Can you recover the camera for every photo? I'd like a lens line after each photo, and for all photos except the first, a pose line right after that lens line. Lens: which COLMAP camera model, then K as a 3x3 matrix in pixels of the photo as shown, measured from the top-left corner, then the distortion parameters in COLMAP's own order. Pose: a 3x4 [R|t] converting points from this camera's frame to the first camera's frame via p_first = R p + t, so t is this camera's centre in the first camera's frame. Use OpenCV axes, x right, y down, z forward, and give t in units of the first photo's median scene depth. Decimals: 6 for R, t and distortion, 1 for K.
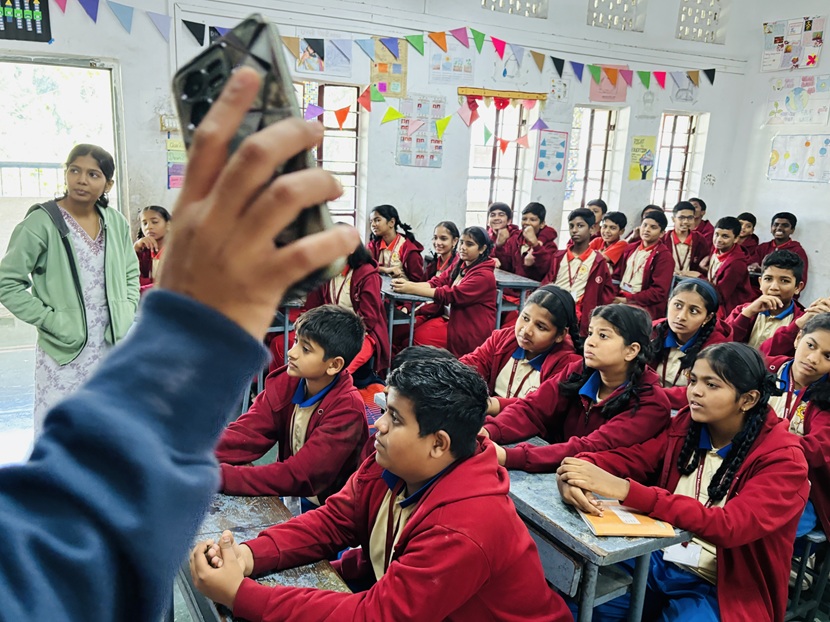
lens RADIAL K [[677.1, 0, 413.2], [0, 677.1, 308.1], [0, 0, 1]] dist [0.024177, -0.016467]
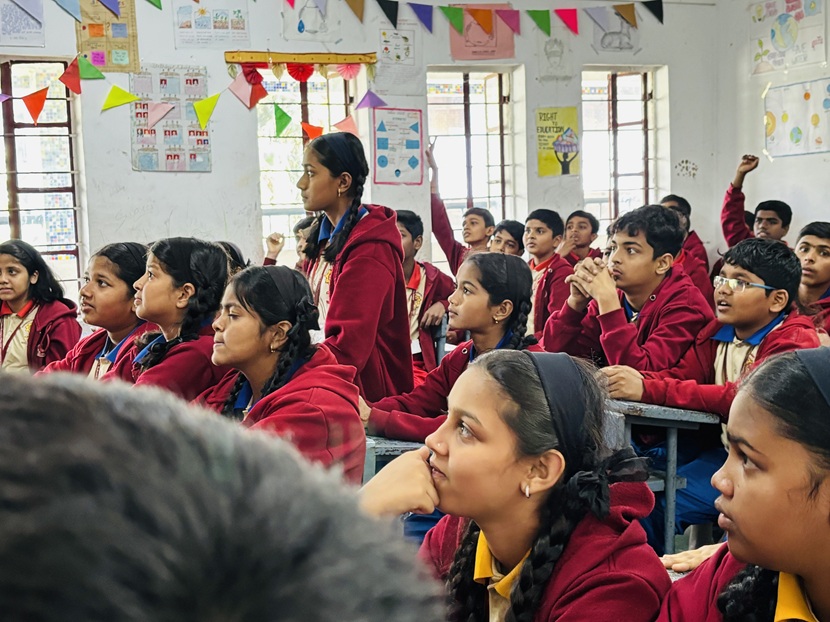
lens RADIAL K [[1240.3, 0, 413.6], [0, 1240.3, 308.2], [0, 0, 1]] dist [0.088280, 0.000000]
pose [[0.996416, -0.083109, -0.015753, 0.219712], [0.079618, 0.984351, -0.157208, 0.113177], [0.028572, 0.155390, 0.987440, -0.142194]]
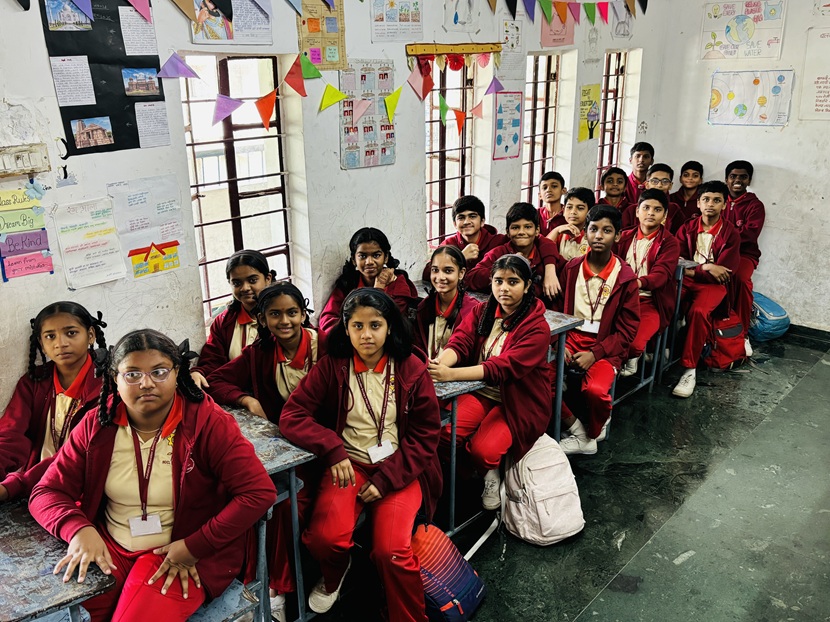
lens RADIAL K [[745.8, 0, 429.5], [0, 745.8, 318.2], [0, 0, 1]] dist [0.002302, 0.058553]
pose [[0.925315, -0.177849, 0.334905, -0.189835], [0.140660, 0.981164, 0.132409, -0.133260], [-0.352146, -0.075413, 0.932902, 0.234853]]
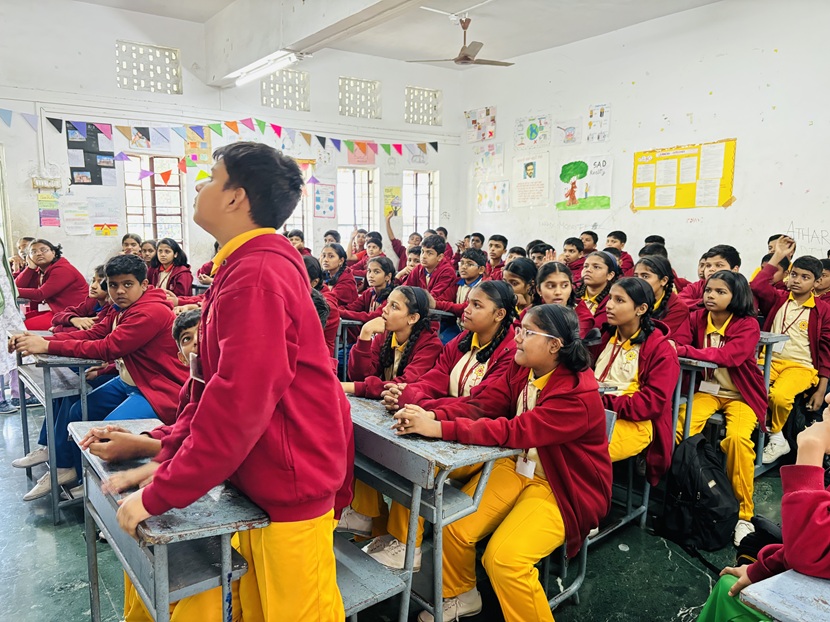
lens RADIAL K [[623.7, 0, 411.1], [0, 623.7, 315.0], [0, 0, 1]] dist [0.034617, -0.035115]
pose [[0.986838, -0.067450, 0.146976, 0.169342], [0.079217, 0.993977, -0.075727, 0.140609], [-0.140983, 0.086373, 0.986237, -0.348086]]
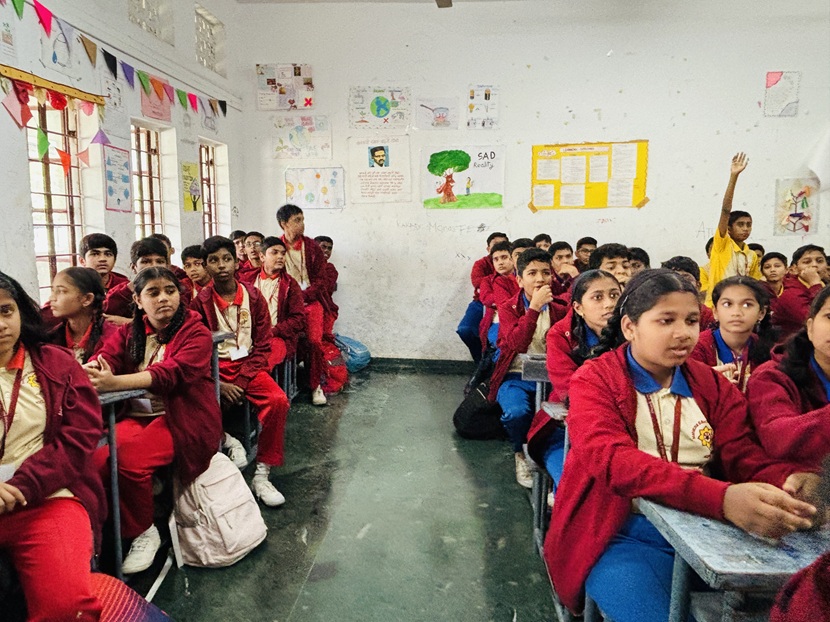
lens RADIAL K [[589.1, 0, 414.6], [0, 589.1, 310.7], [0, 0, 1]] dist [0.038565, -0.042124]
pose [[0.533781, -0.166037, 0.829162, -0.199277], [0.218196, 0.974374, 0.054649, -0.040290], [-0.816987, 0.151750, 0.556331, 0.360783]]
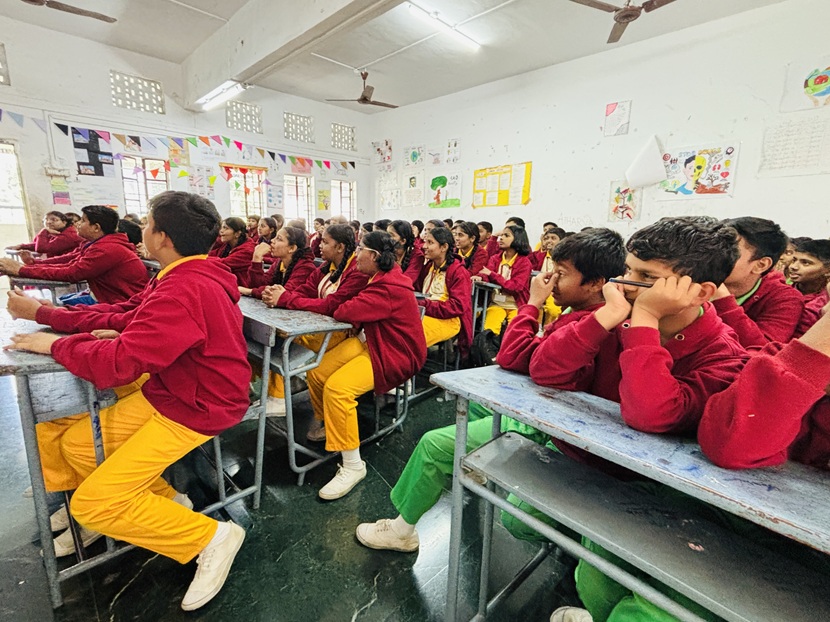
lens RADIAL K [[389.3, 0, 415.5], [0, 389.3, 316.1], [0, 0, 1]] dist [-0.001972, -0.003995]
pose [[0.954669, -0.087784, 0.284430, 0.239615], [0.089581, 0.995957, 0.006714, 0.190049], [-0.283869, 0.019070, 0.958673, -0.326841]]
